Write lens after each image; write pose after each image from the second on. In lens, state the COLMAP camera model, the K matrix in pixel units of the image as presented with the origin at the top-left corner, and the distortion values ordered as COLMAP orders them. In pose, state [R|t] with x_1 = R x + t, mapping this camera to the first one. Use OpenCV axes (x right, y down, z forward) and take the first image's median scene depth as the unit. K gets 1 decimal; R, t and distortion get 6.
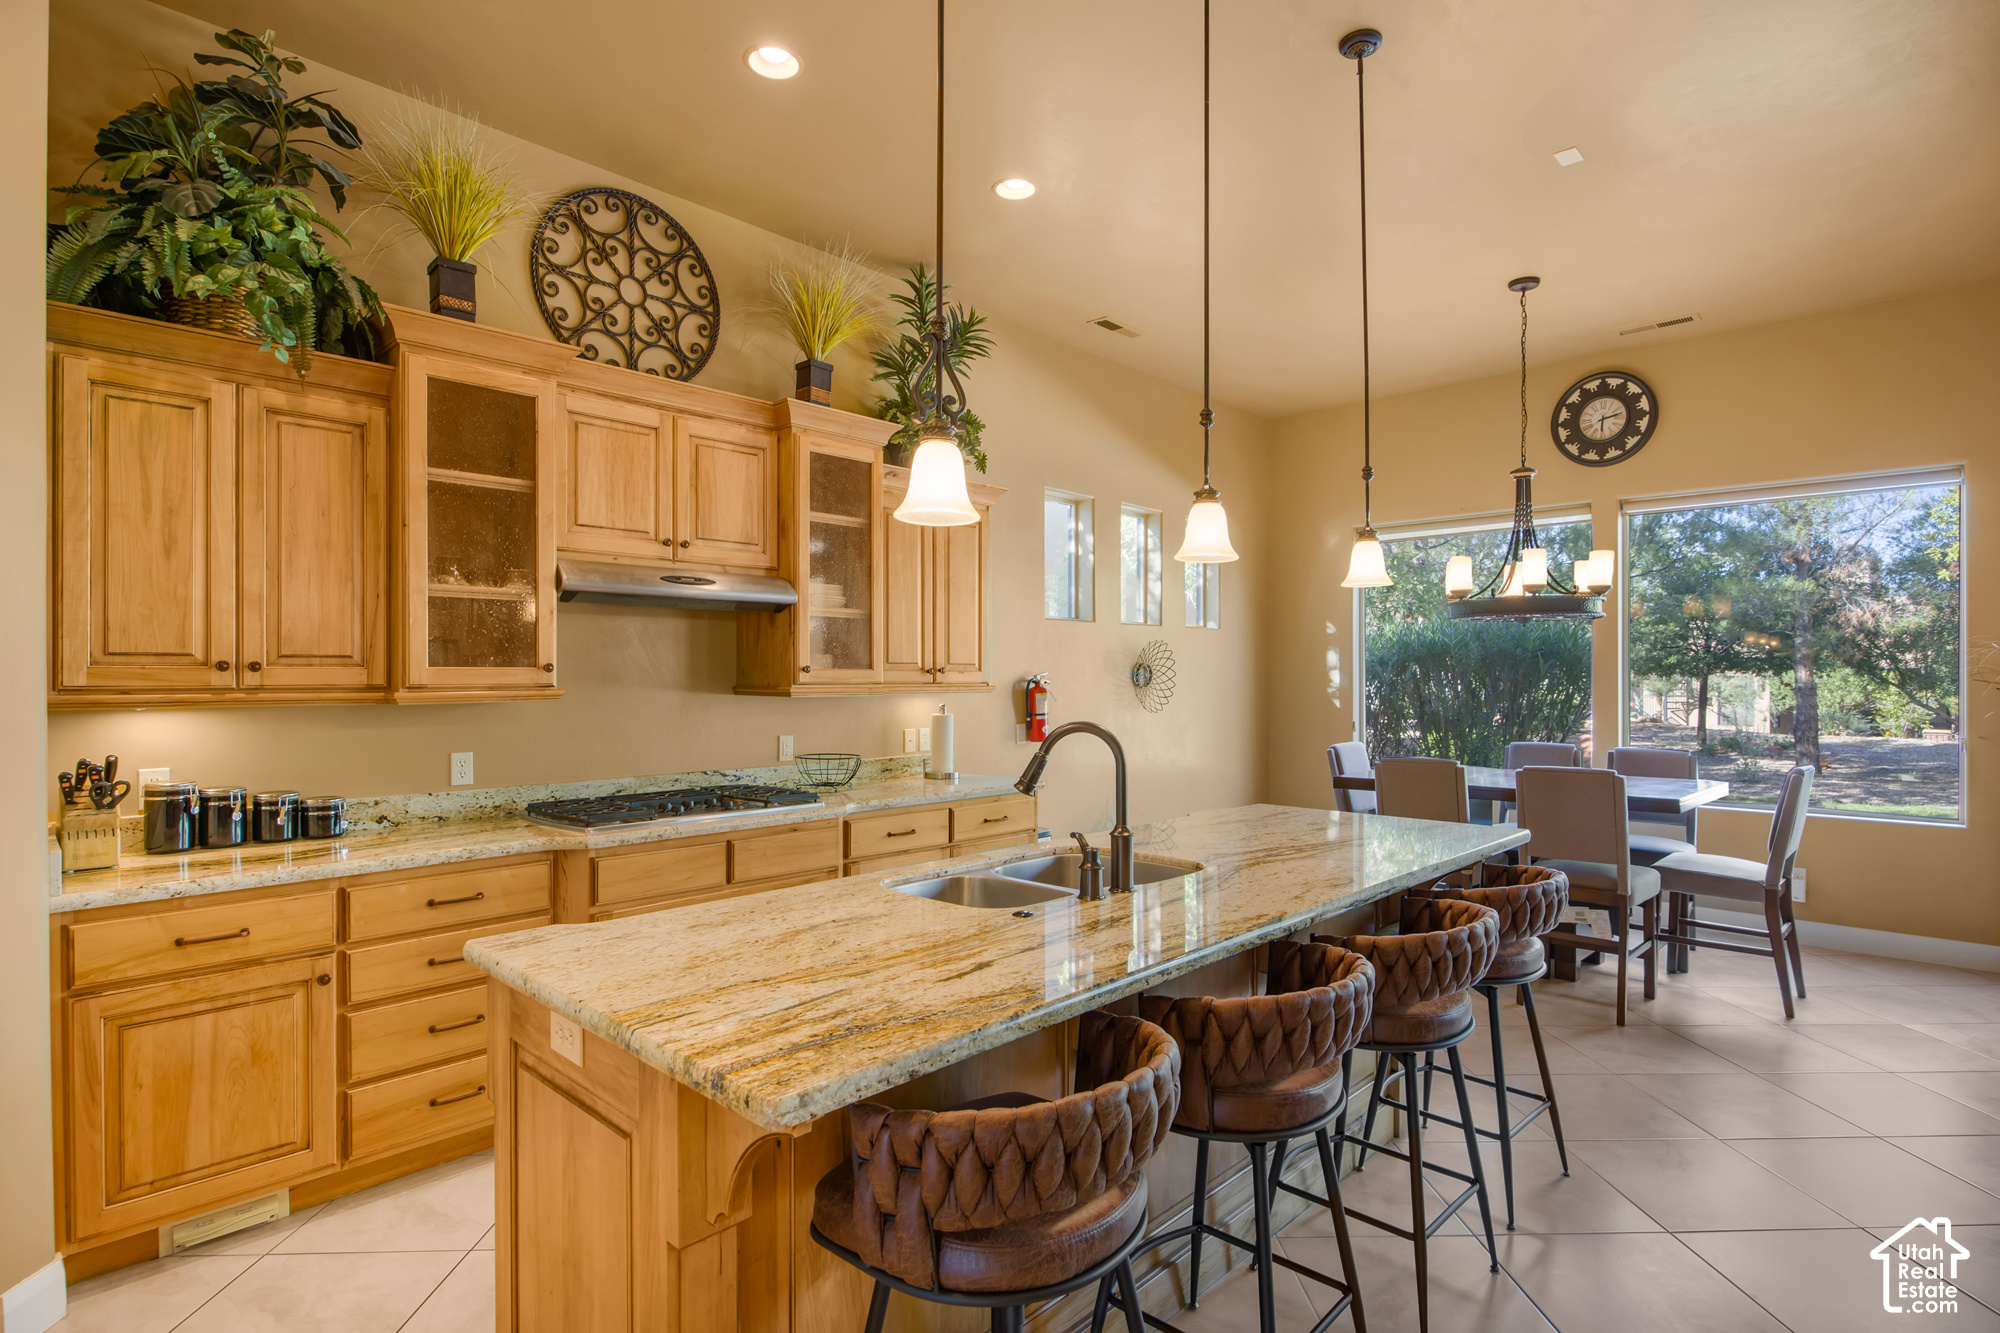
lens RADIAL K [[1020.1, 0, 998.3], [0, 1020.1, 671.7], [0, 0, 1]] dist [-0.001419, -0.000577]
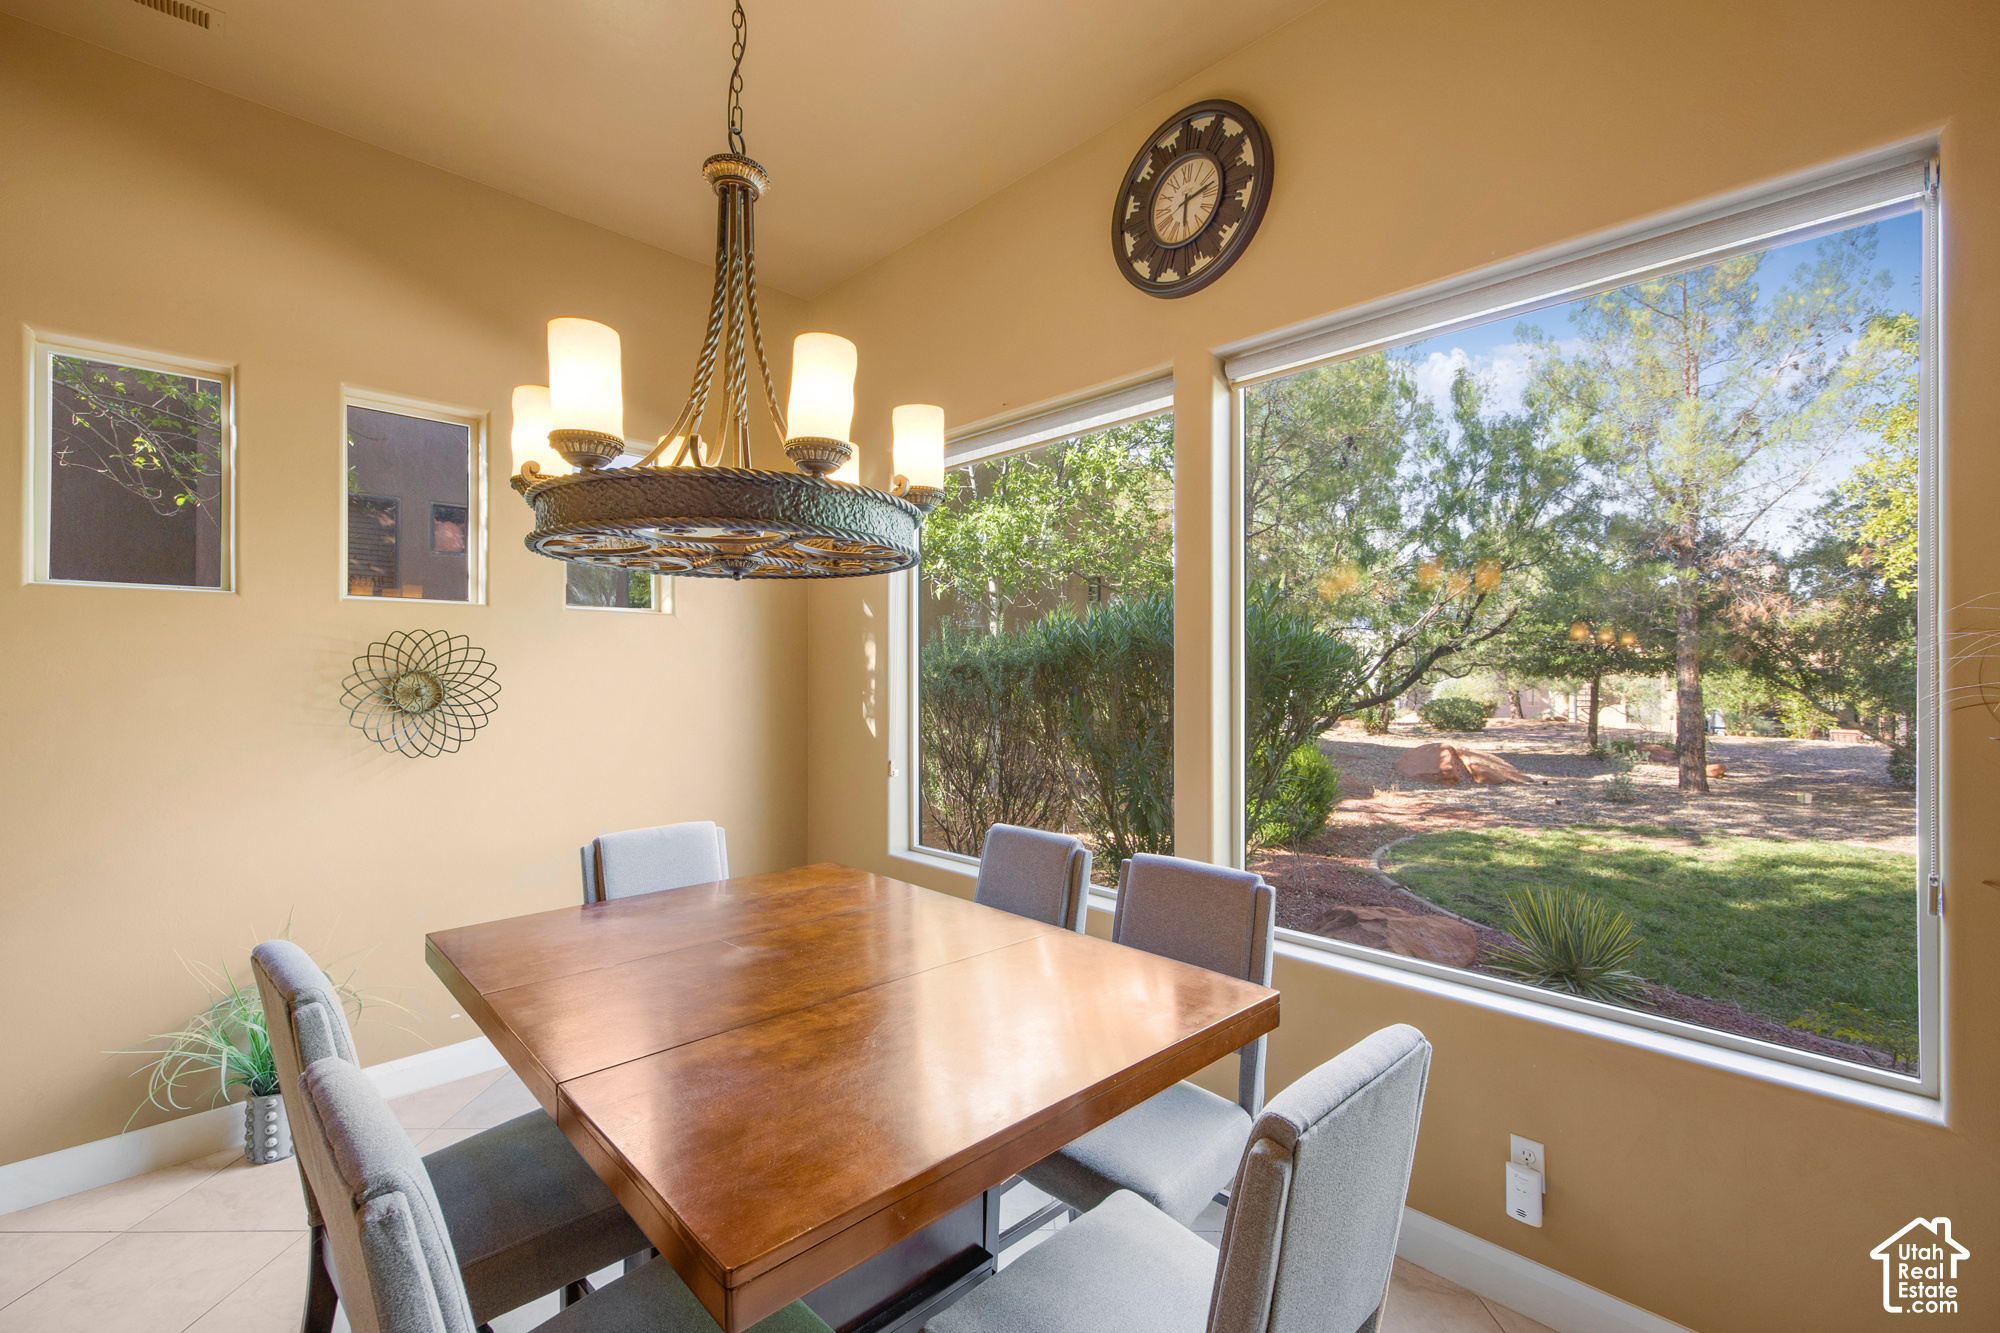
lens RADIAL K [[842.3, 0, 1001.6], [0, 842.3, 664.4], [0, 0, 1]] dist [0.000329, 0.000030]
pose [[0.999191, -0.000466, -0.040204, 0.195240], [0.000193, 0.999977, -0.006789, -0.003190], [0.040206, 0.006776, 0.999168, 0.214080]]
